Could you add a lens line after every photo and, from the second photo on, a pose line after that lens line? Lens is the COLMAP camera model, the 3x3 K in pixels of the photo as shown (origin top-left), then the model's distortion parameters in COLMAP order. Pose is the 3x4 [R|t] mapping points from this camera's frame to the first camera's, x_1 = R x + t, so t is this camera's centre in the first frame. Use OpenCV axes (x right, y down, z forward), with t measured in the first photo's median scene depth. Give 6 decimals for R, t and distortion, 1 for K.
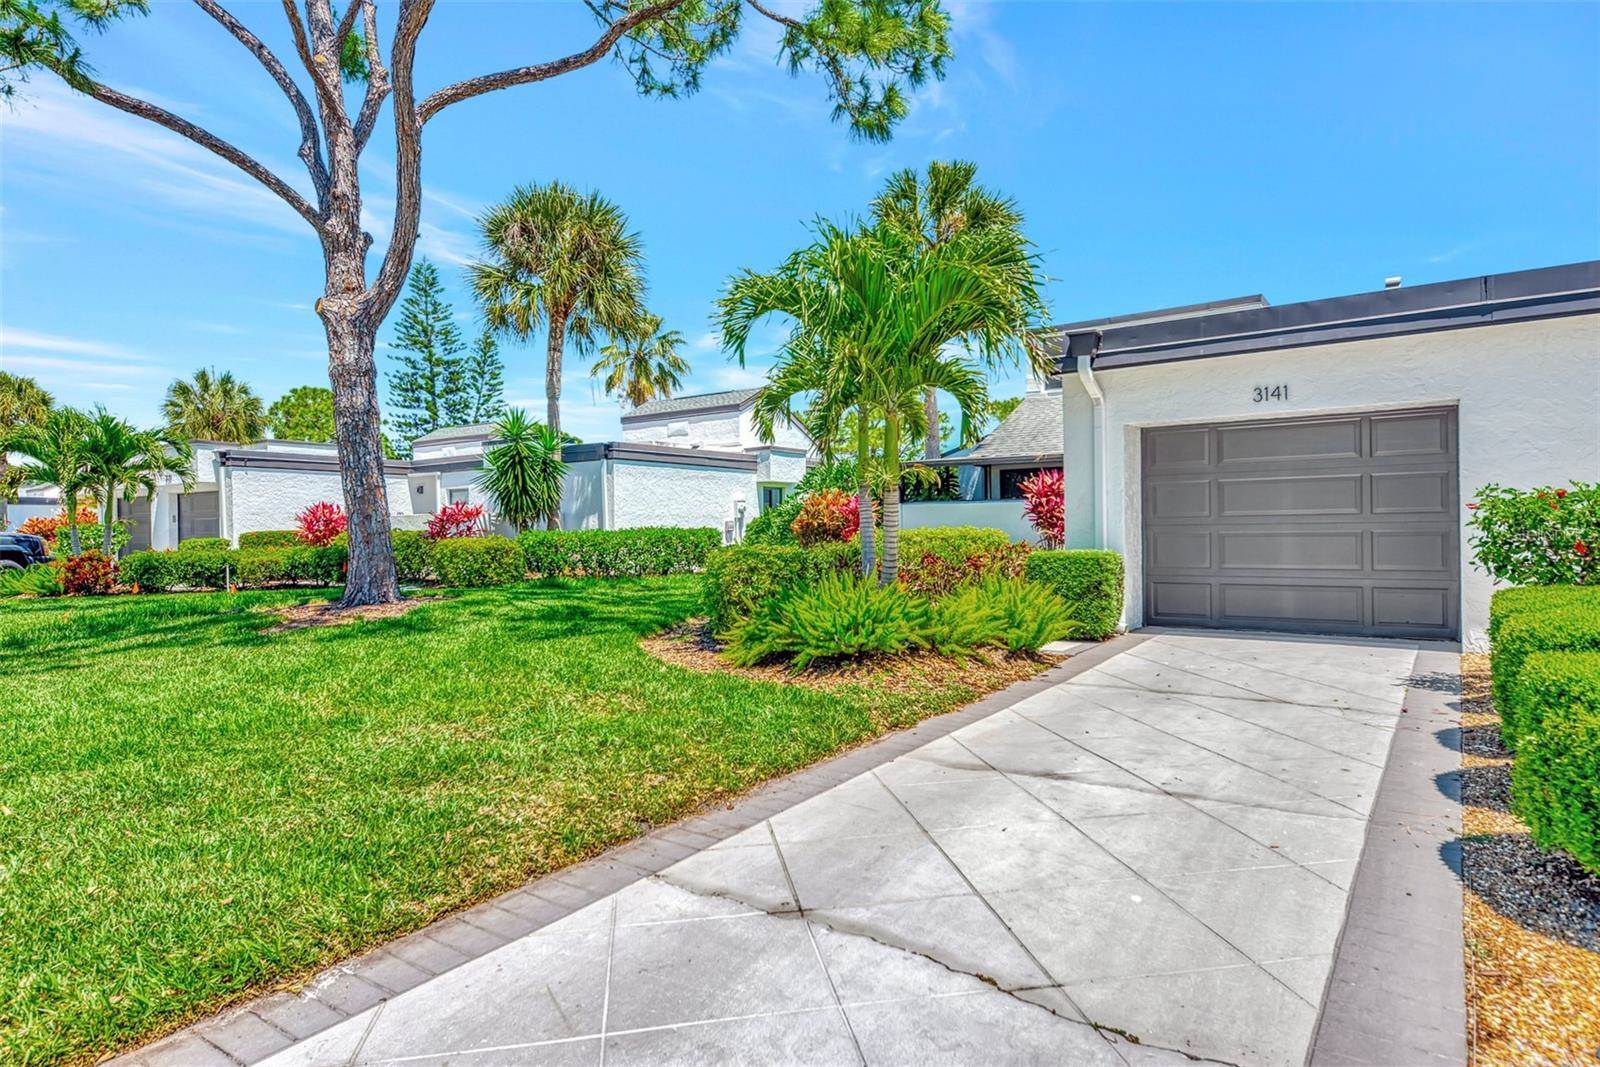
lens RADIAL K [[973.3, 0, 800.0], [0, 973.3, 533.5], [0, 0, 1]] dist [0.060595, -0.000642]
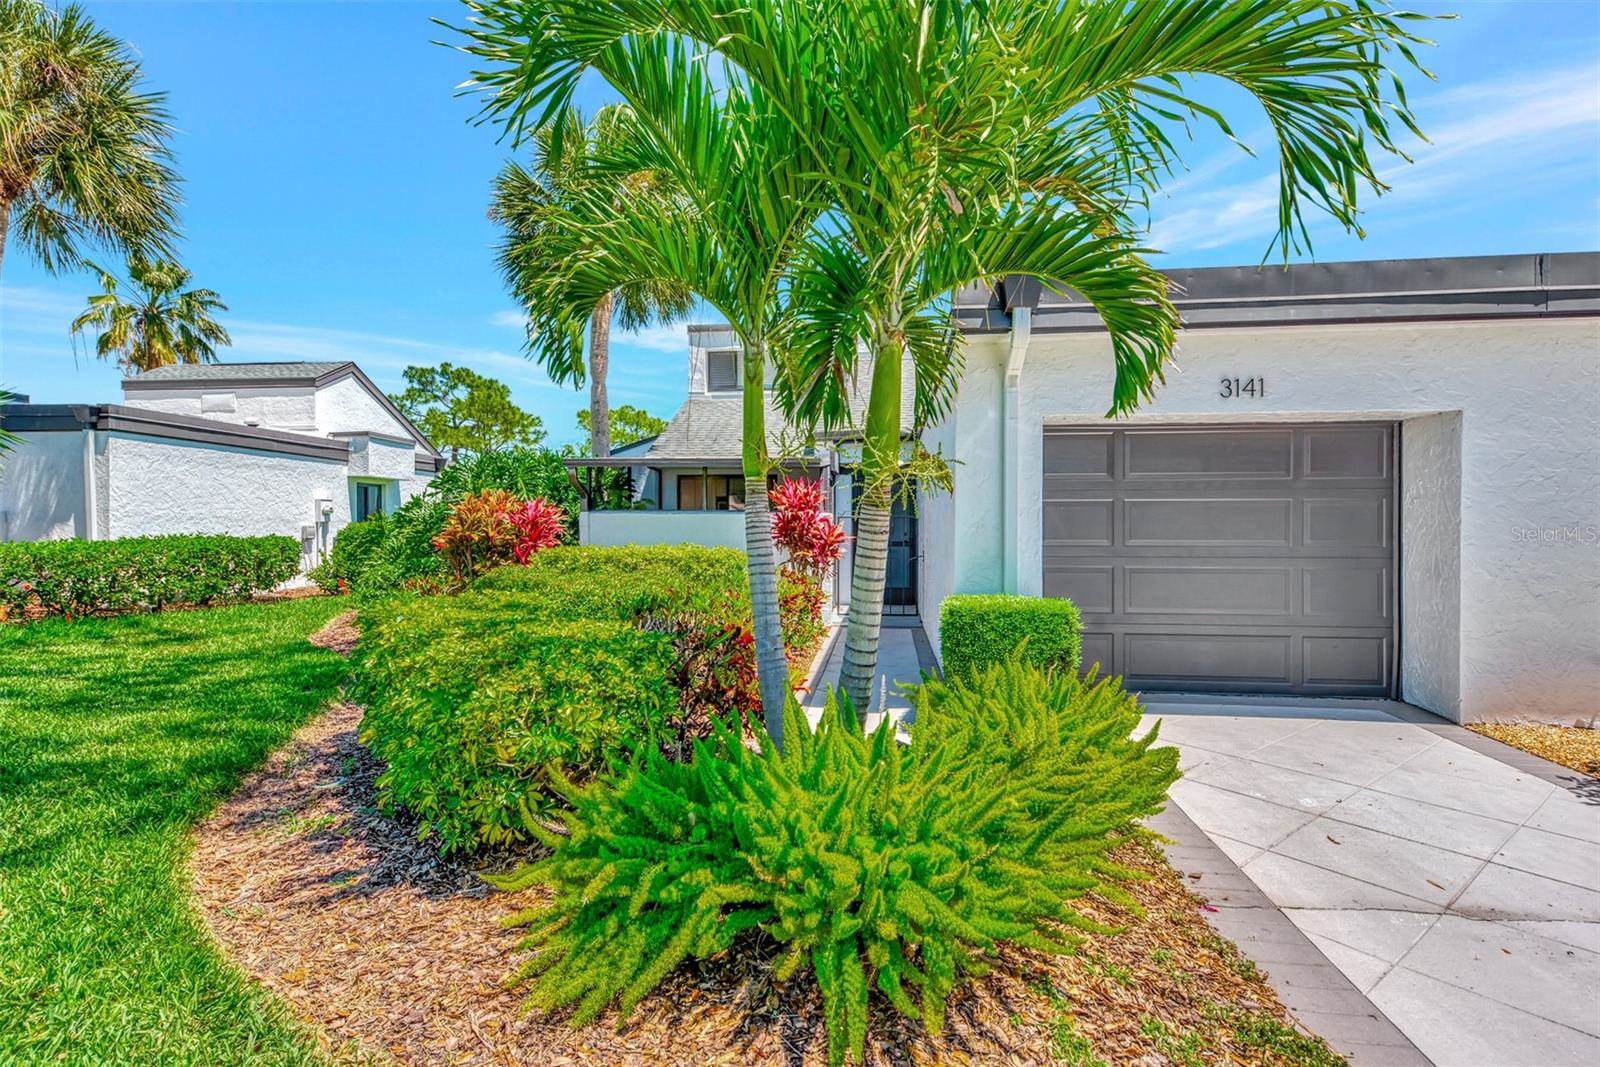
lens RADIAL K [[812.9, 0, 800.0], [0, 812.9, 533.5], [0, 0, 1]] dist [0.022144, -0.000933]
pose [[0.872754, 0.010417, 0.488049, -0.056006], [-0.011510, 0.999933, -0.000760, -0.012354], [-0.488025, -0.004954, 0.872816, 0.290356]]
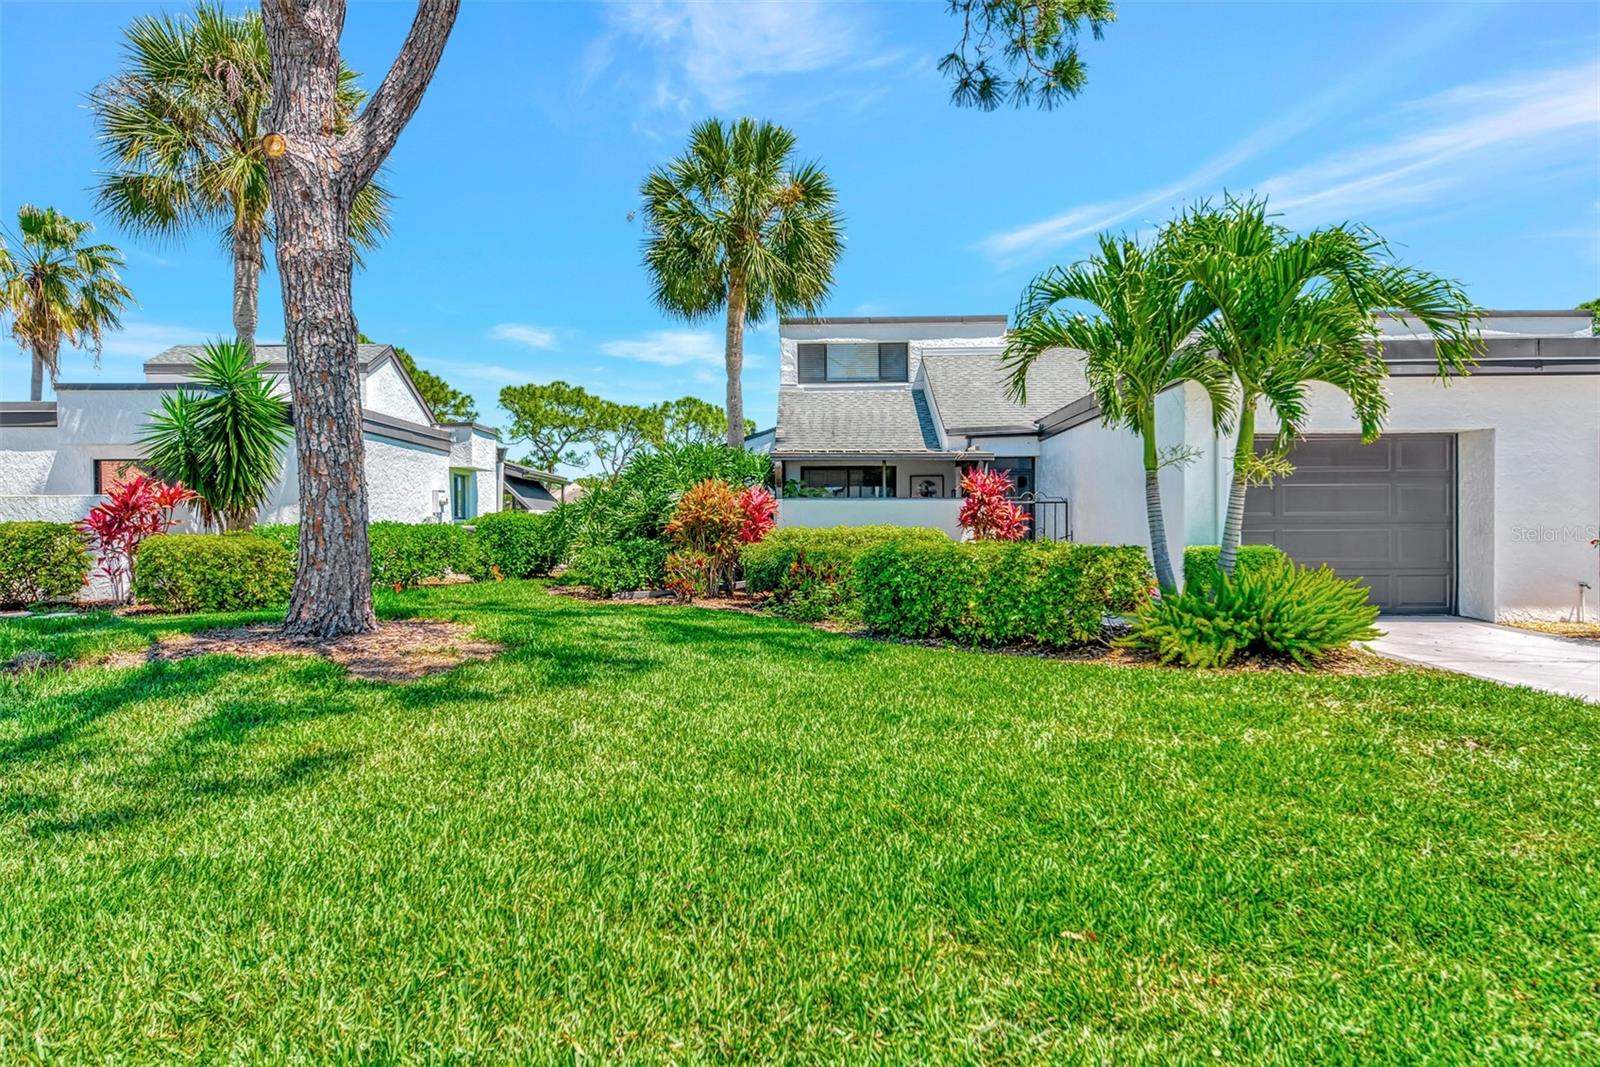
lens RADIAL K [[1077.7, 0, 791.6], [0, 1077.7, 542.6], [0, 0, 1]] dist [0.028973, 0.003544]
pose [[0.802437, 0.003585, 0.596727, -0.397723], [-0.003881, 0.999992, -0.000788, 0.008125], [-0.596725, -0.001683, 0.802444, 0.172318]]
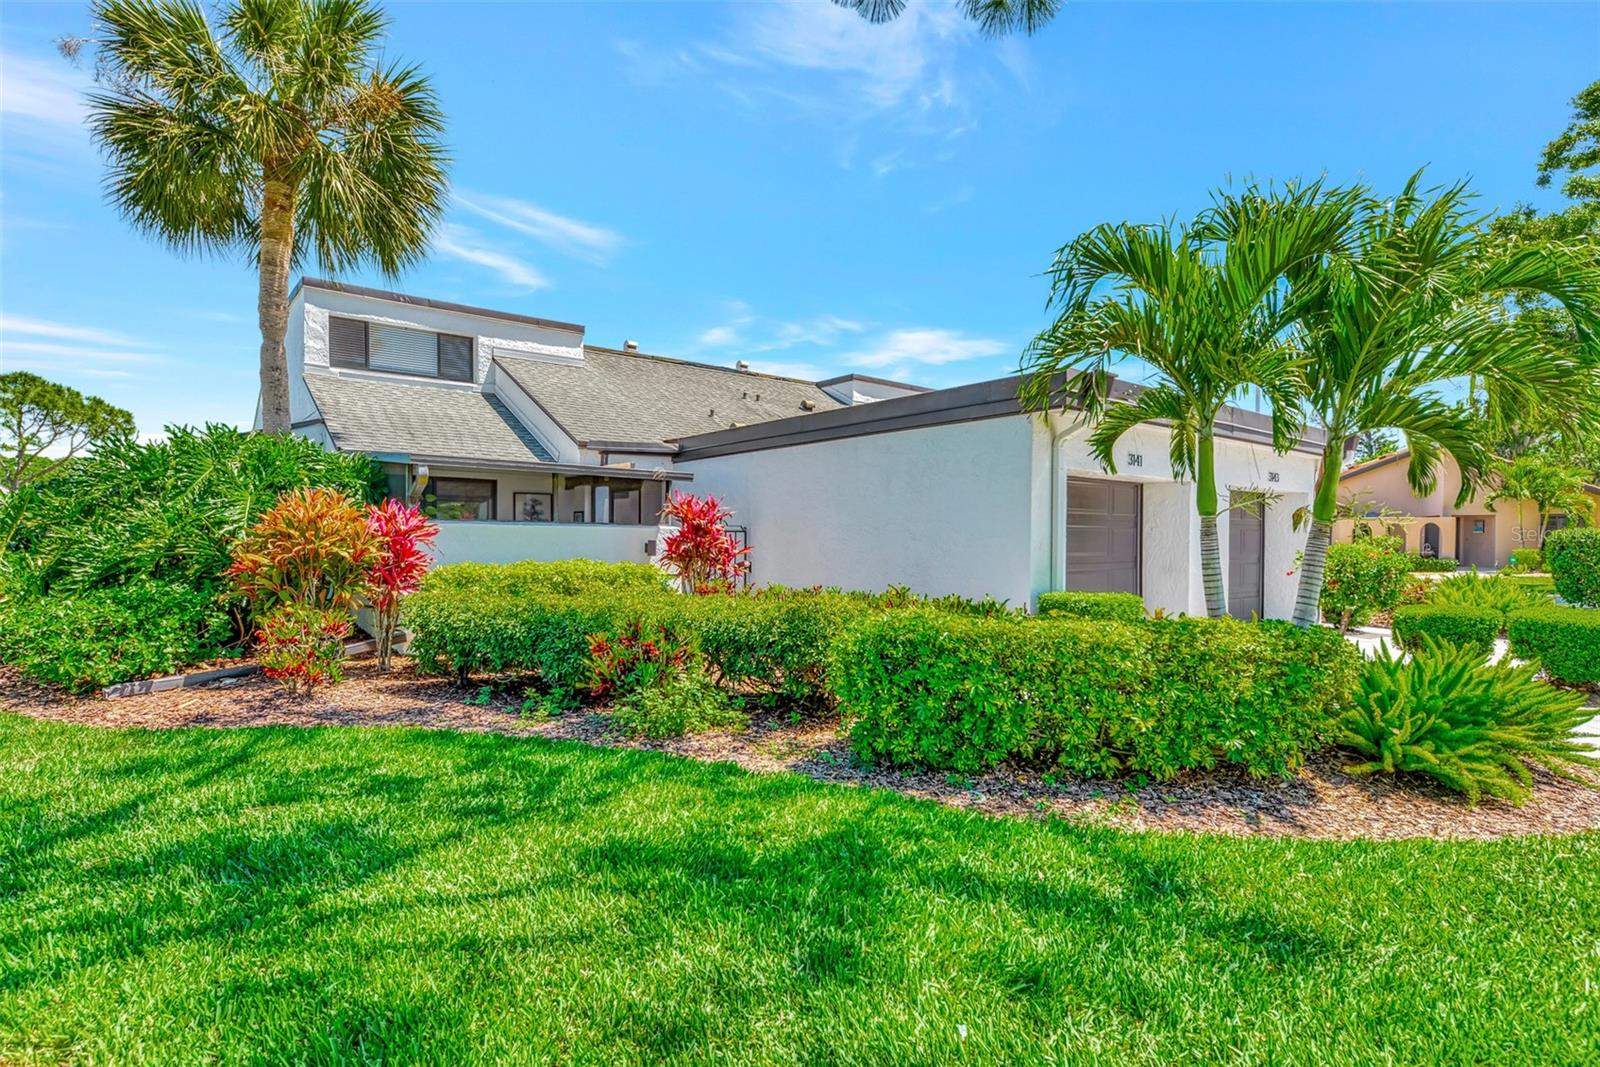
lens RADIAL K [[819.8, 0, 797.7], [0, 819.8, 545.5], [0, 0, 1]] dist [0.021169, -0.000582]
pose [[0.225807, 0.003037, 0.974167, -0.293687], [-0.005895, 0.999981, -0.001751, -0.012897], [-0.974154, -0.005347, 0.225821, 0.537983]]
